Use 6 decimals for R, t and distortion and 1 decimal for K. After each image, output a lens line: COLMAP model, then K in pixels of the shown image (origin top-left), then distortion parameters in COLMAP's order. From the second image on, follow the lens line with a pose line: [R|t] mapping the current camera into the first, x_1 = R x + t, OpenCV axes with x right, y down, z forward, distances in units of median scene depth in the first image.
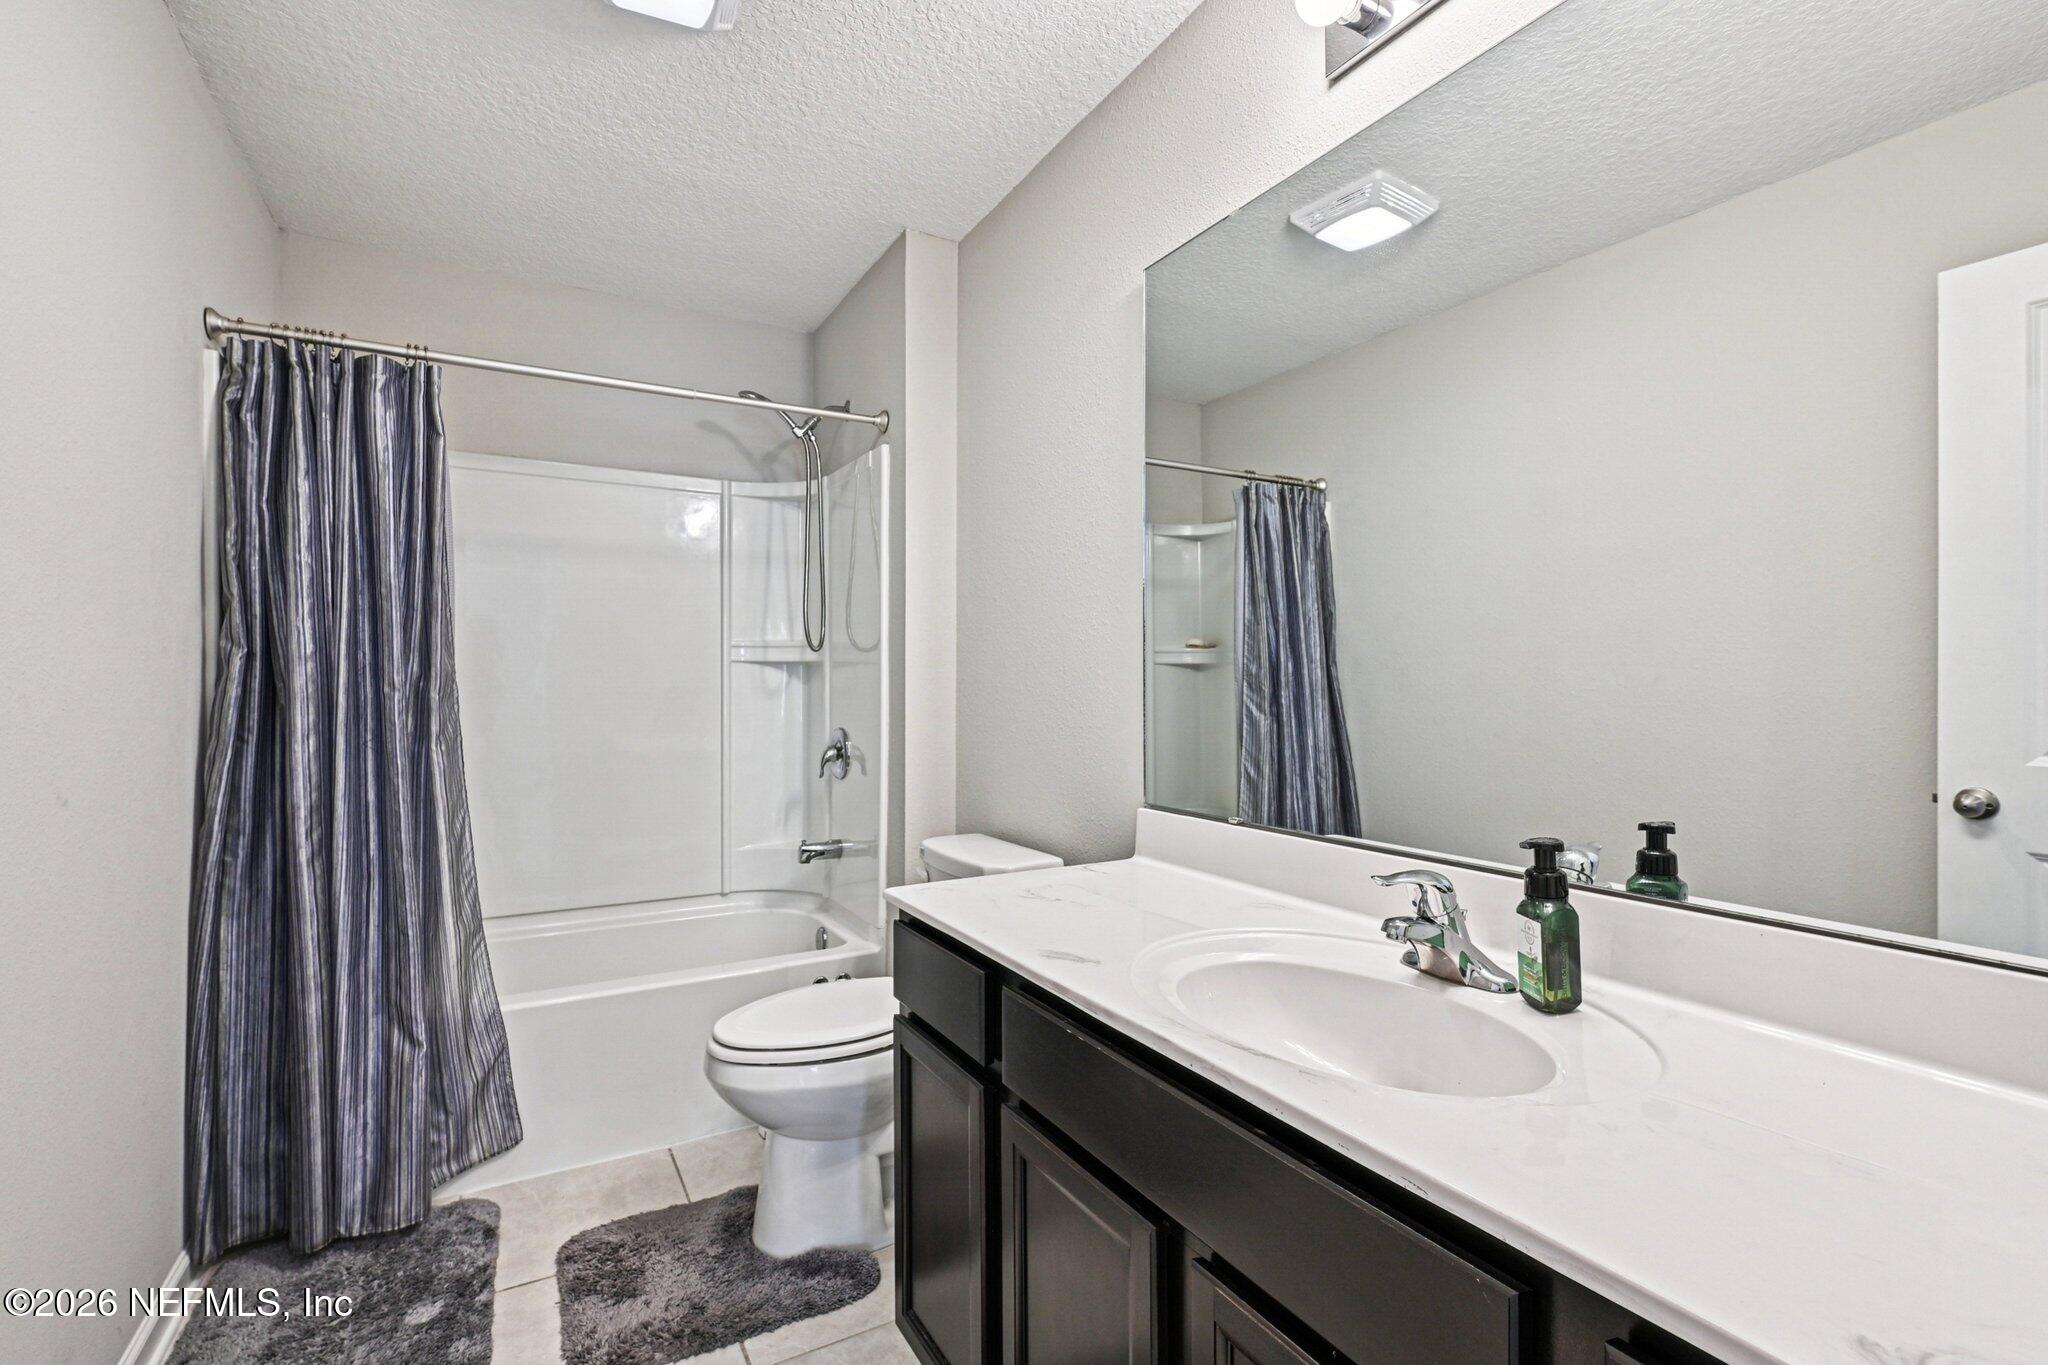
lens RADIAL K [[931.6, 0, 1027.0], [0, 931.6, 684.5], [0, 0, 1]] dist [0.002952, 0.000182]
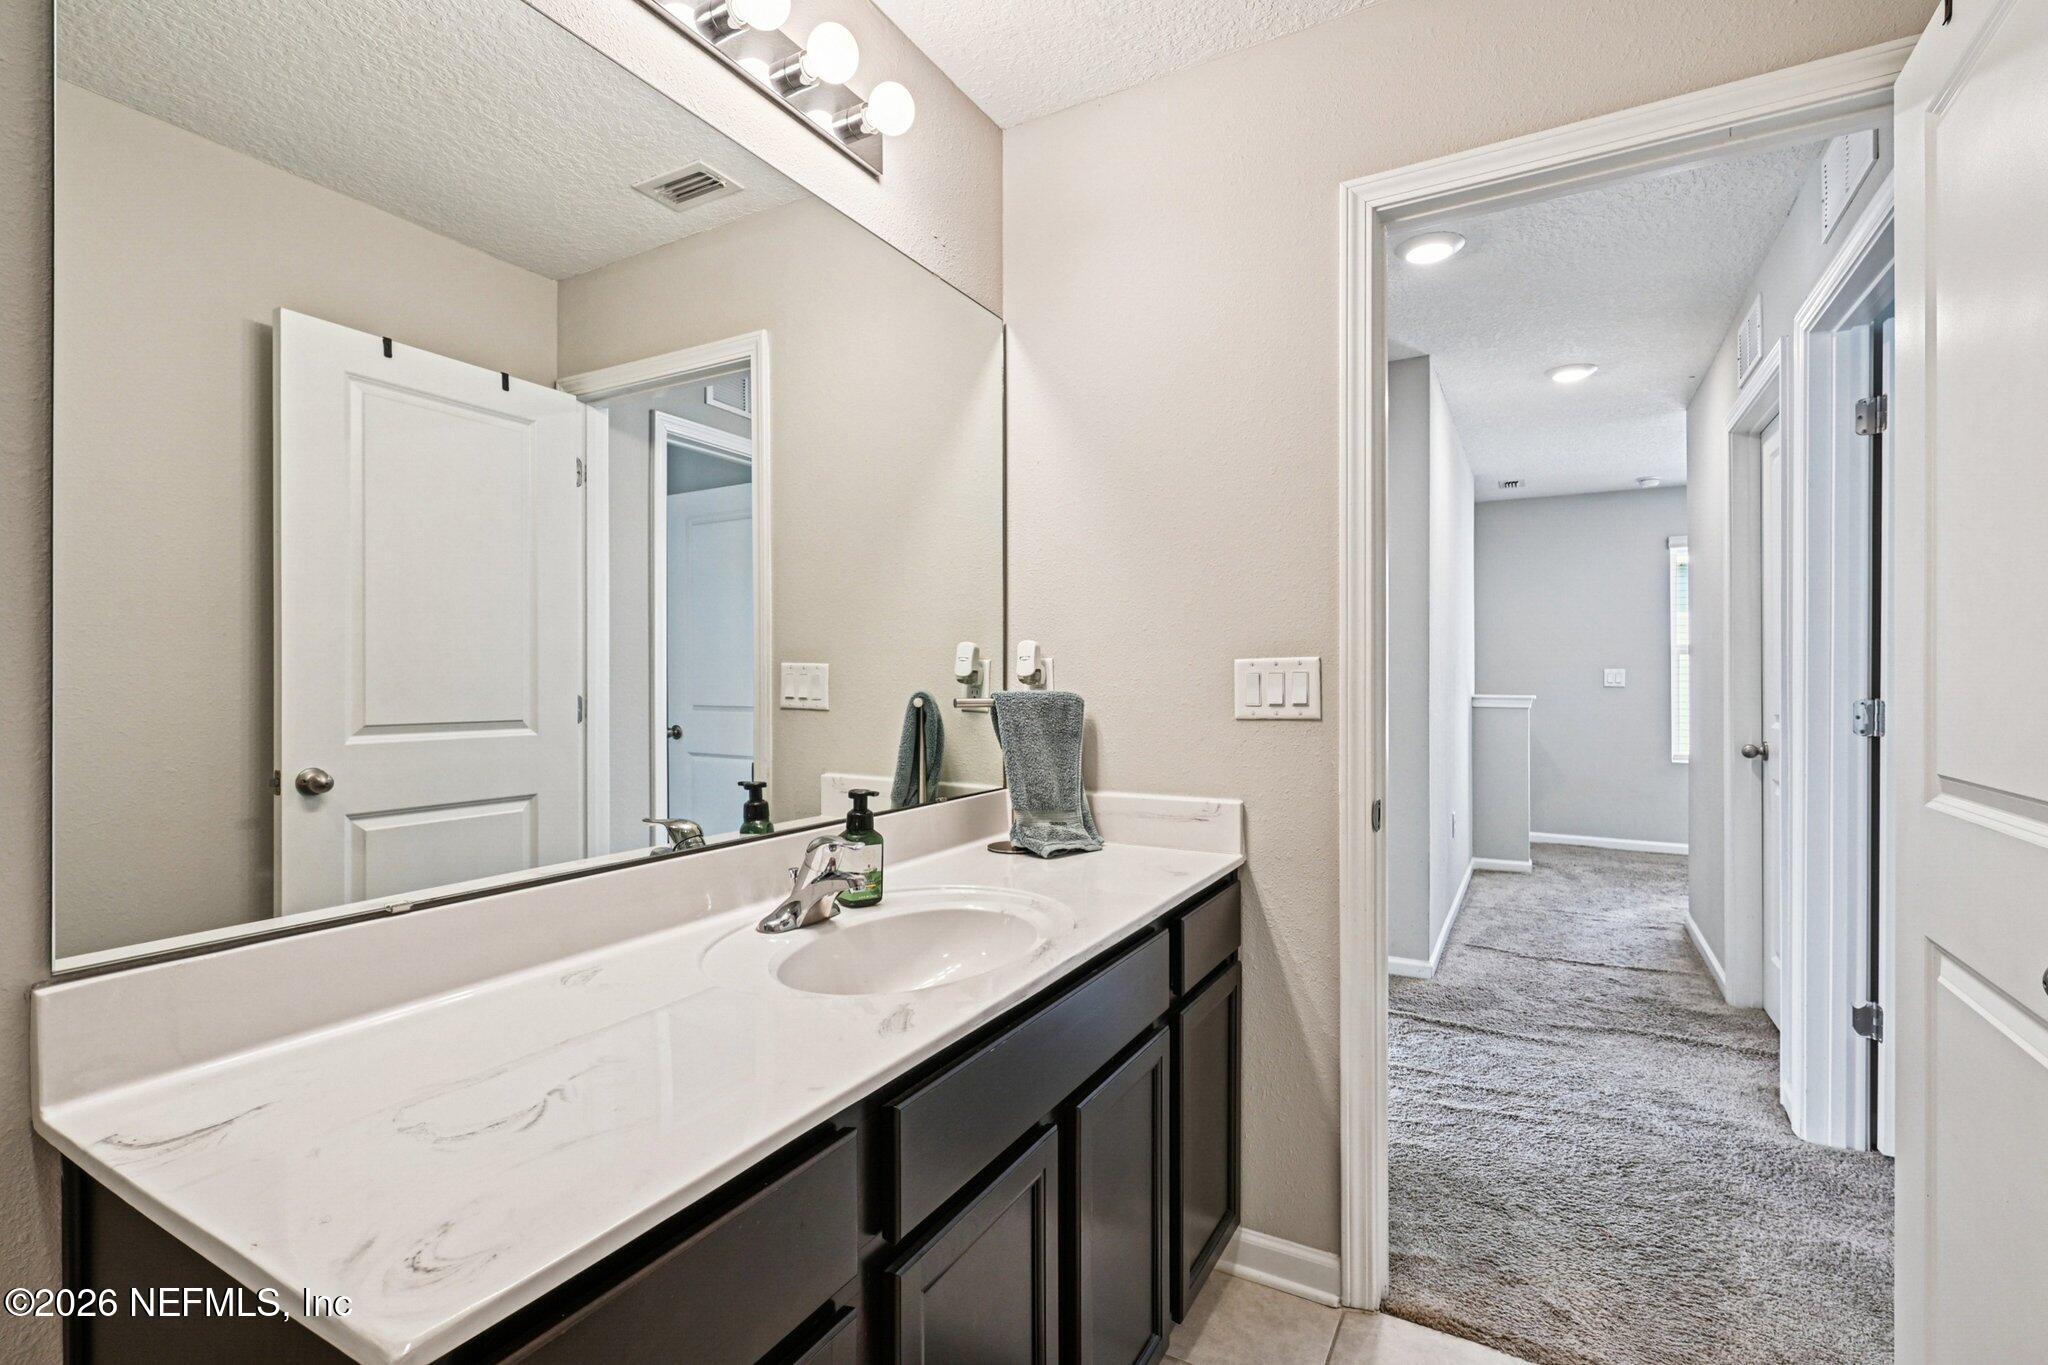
lens RADIAL K [[931.6, 0, 1022.9], [0, 931.6, 679.7], [0, 0, 1]] dist [0.002952, 0.000182]
pose [[-0.528514, 0.000818, 0.848924, -0.726365], [-0.006454, 0.999967, -0.004981, -0.001833], [-0.848900, -0.008111, -0.528491, 1.377990]]
